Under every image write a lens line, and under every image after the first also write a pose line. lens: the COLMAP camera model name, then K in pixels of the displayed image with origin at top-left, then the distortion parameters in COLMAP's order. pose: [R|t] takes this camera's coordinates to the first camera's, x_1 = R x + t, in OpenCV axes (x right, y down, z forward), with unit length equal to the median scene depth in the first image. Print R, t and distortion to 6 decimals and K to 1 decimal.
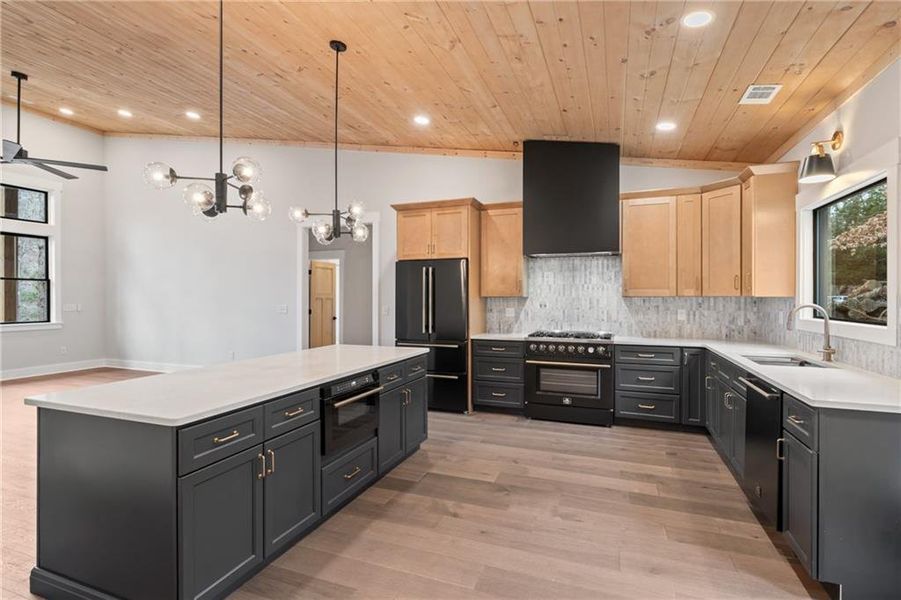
lens RADIAL K [[422.2, 0, 453.6], [0, 422.2, 297.8], [0, 0, 1]] dist [-0.000811, 0.000014]
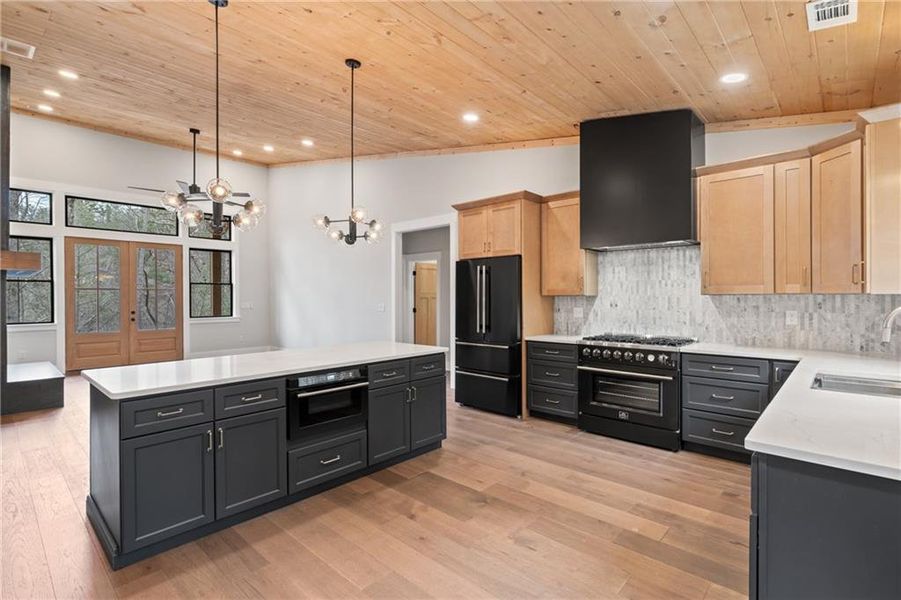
lens RADIAL K [[422.2, 0, 453.6], [0, 422.2, 297.8], [0, 0, 1]] dist [-0.000811, 0.000014]
pose [[0.930887, -0.002611, -0.365298, 0.257262], [0.003707, 0.999990, 0.002298, -0.000398], [0.365289, -0.003493, 0.930888, 0.064488]]
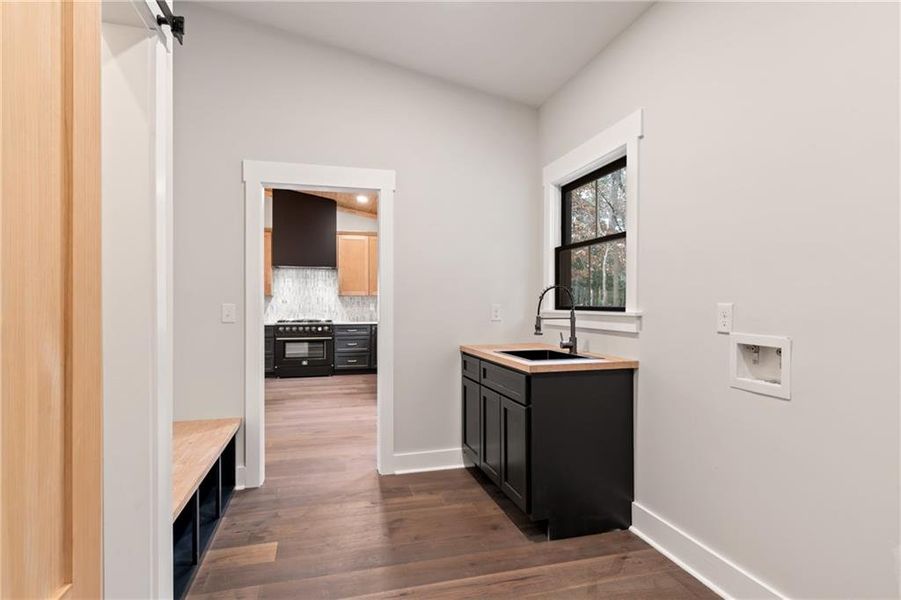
lens RADIAL K [[445.4, 0, 445.6], [0, 445.4, 305.1], [0, 0, 1]] dist [-0.033932, 0.000140]
pose [[0.804567, -0.001388, 0.593860, -0.273315], [0.000841, 0.999999, 0.001197, 0.031990], [-0.593861, -0.000464, 0.804567, -0.596235]]
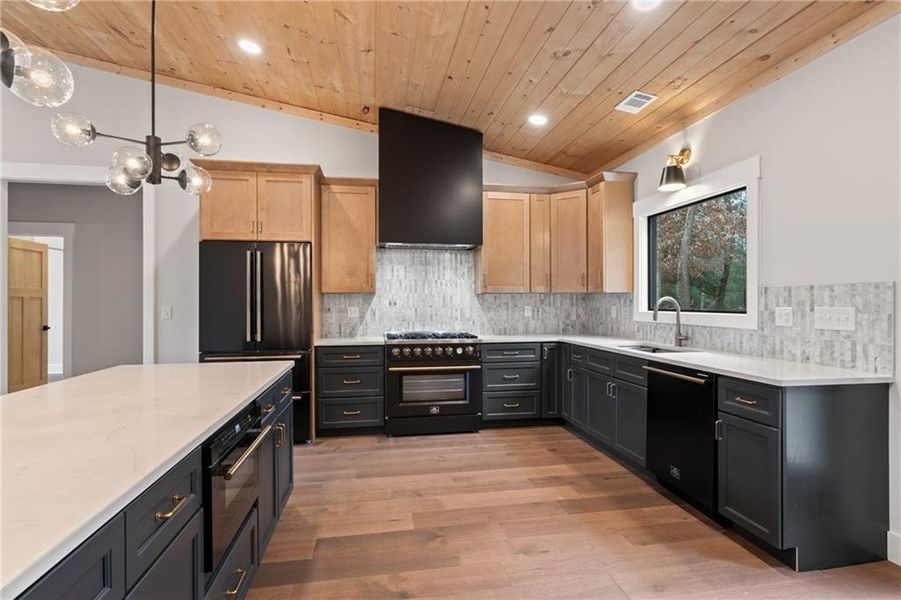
lens RADIAL K [[437.4, 0, 450.5], [0, 437.4, 300.0], [0, 0, 1]] dist [-0.000961, 0.000105]
pose [[0.860117, 0.000016, 0.510097, -0.167941], [0.002153, 0.999991, -0.003660, 0.016969], [-0.510092, 0.004246, 0.860109, 0.189447]]
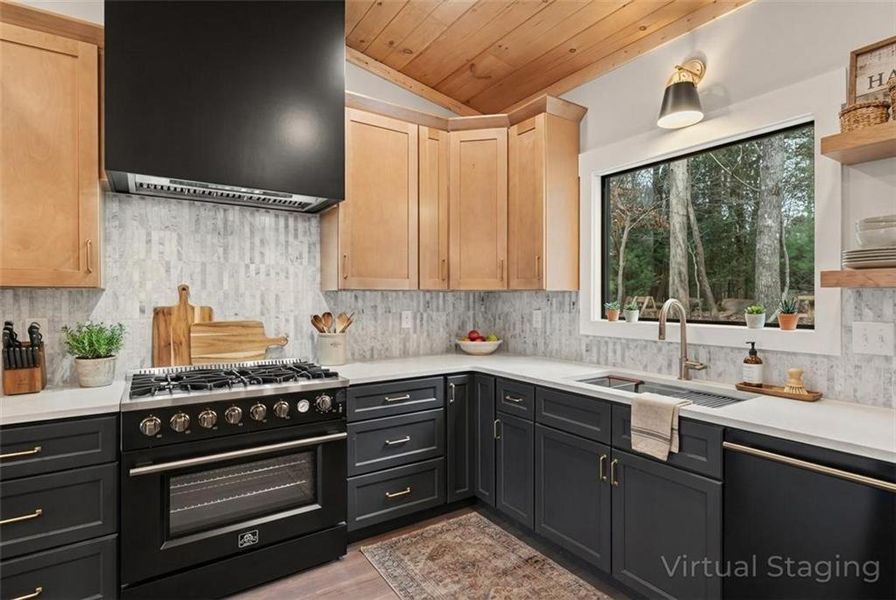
lens RADIAL K [[450.4, 0, 448.0], [0, 450.4, 300.0], [0, 0, 1]] dist [-0.000713, -0.000293]
pose [[0.579394, -0.005650, 0.815028, 0.022024], [0.001167, 0.999981, 0.006102, 0.006875], [-0.815047, -0.002584, 0.579390, 0.574781]]
